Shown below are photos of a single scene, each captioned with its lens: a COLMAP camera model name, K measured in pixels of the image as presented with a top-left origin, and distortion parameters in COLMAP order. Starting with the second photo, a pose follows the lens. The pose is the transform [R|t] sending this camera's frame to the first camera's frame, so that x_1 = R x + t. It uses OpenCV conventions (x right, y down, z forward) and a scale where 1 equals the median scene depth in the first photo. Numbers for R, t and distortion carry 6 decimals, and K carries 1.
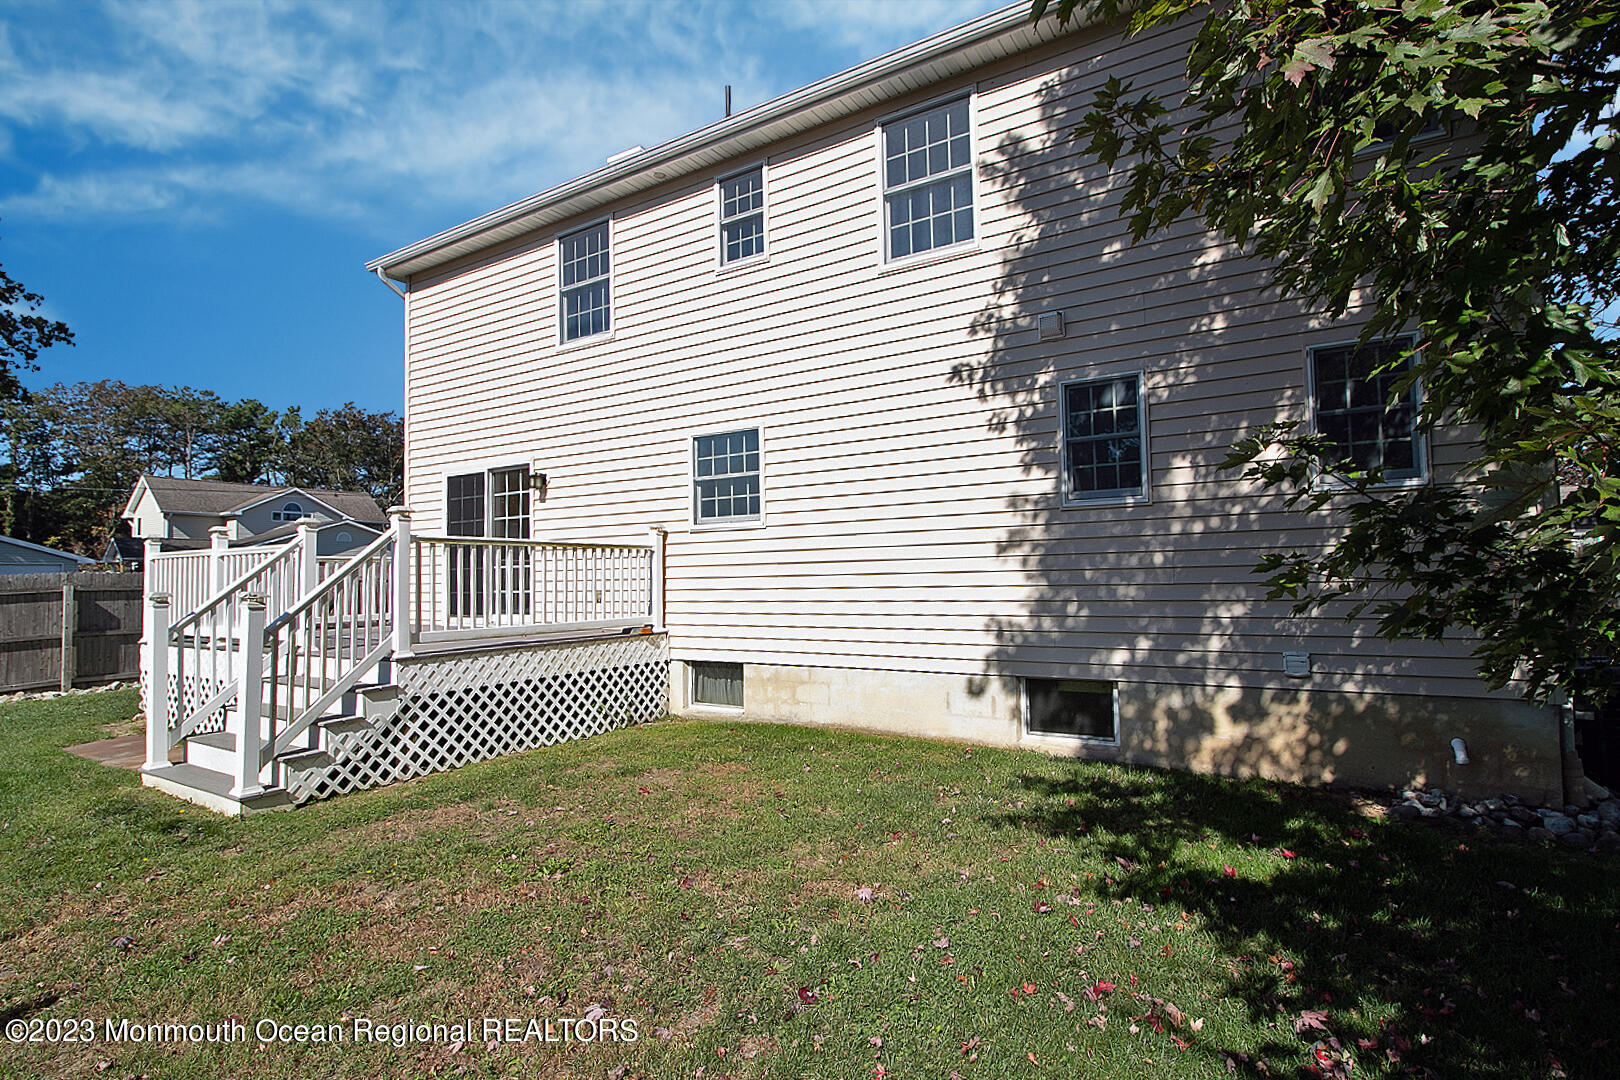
lens RADIAL K [[775.5, 0, 824.2], [0, 775.5, 596.7], [0, 0, 1]] dist [-0.001233, -0.000322]
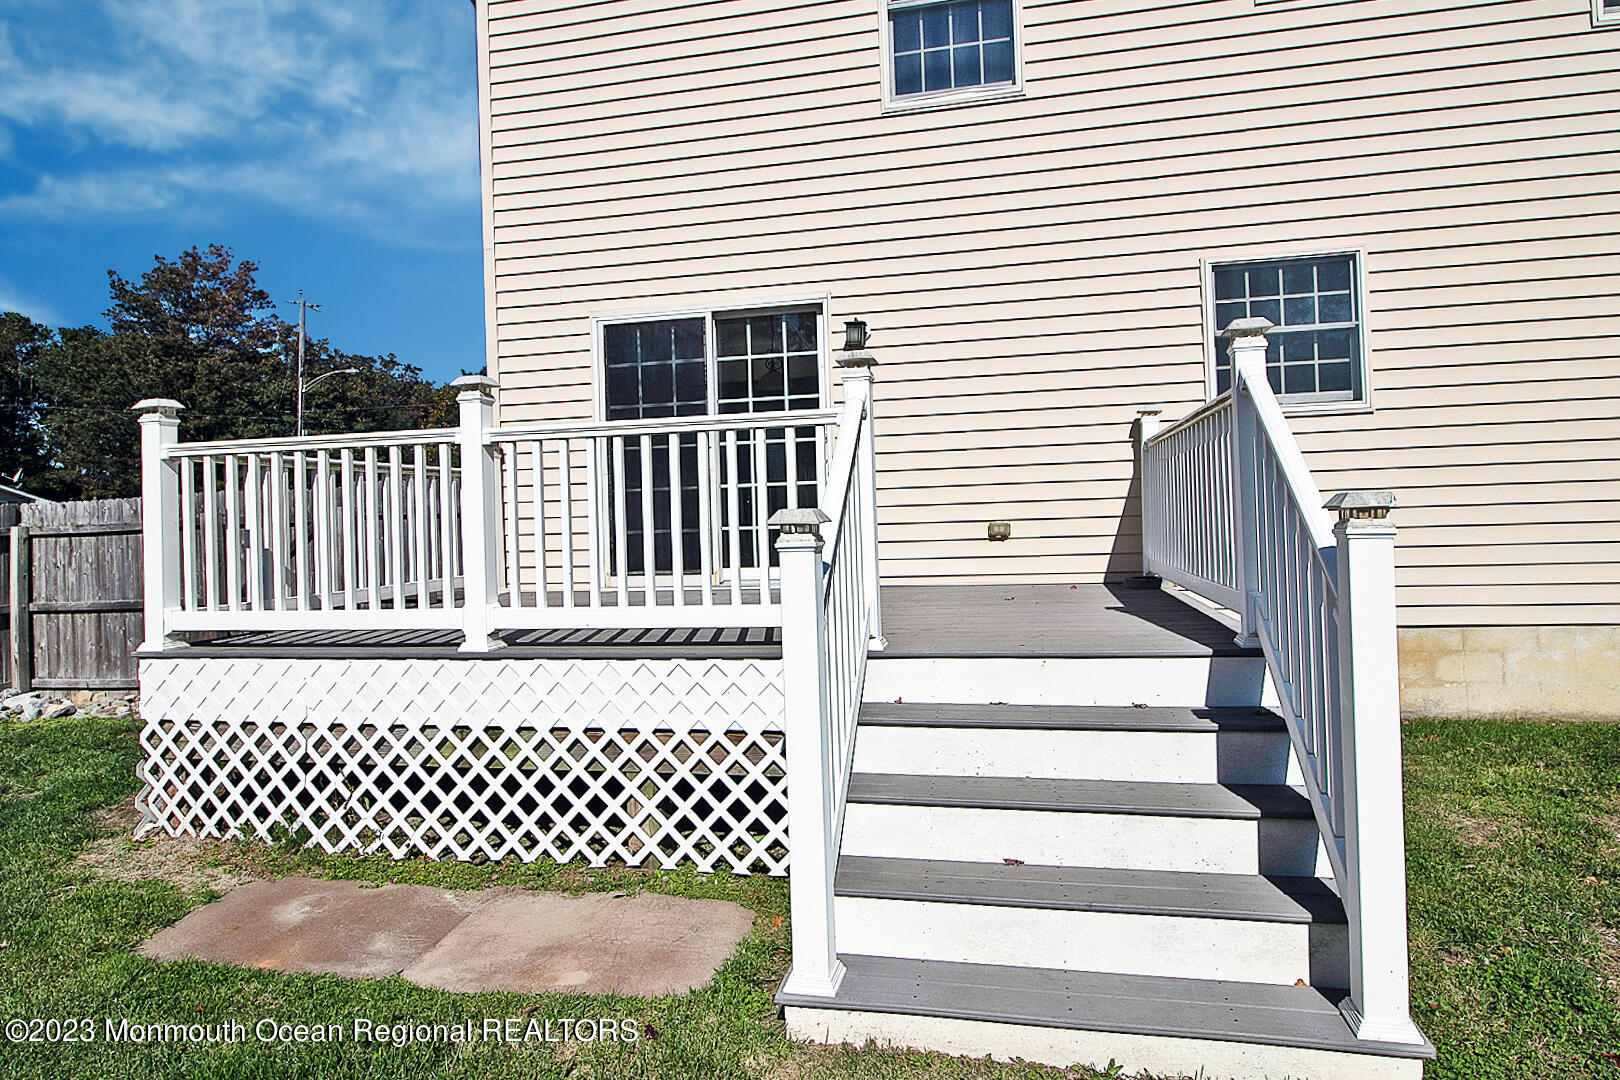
lens RADIAL K [[935.5, 0, 809.5], [0, 935.5, 537.8], [0, 0, 1]] dist [0.001357, -0.000733]
pose [[0.946063, -0.019200, 0.323414, -0.596286], [0.023943, 0.999656, -0.010691, 0.009213], [-0.323098, 0.017857, 0.946197, 0.336393]]
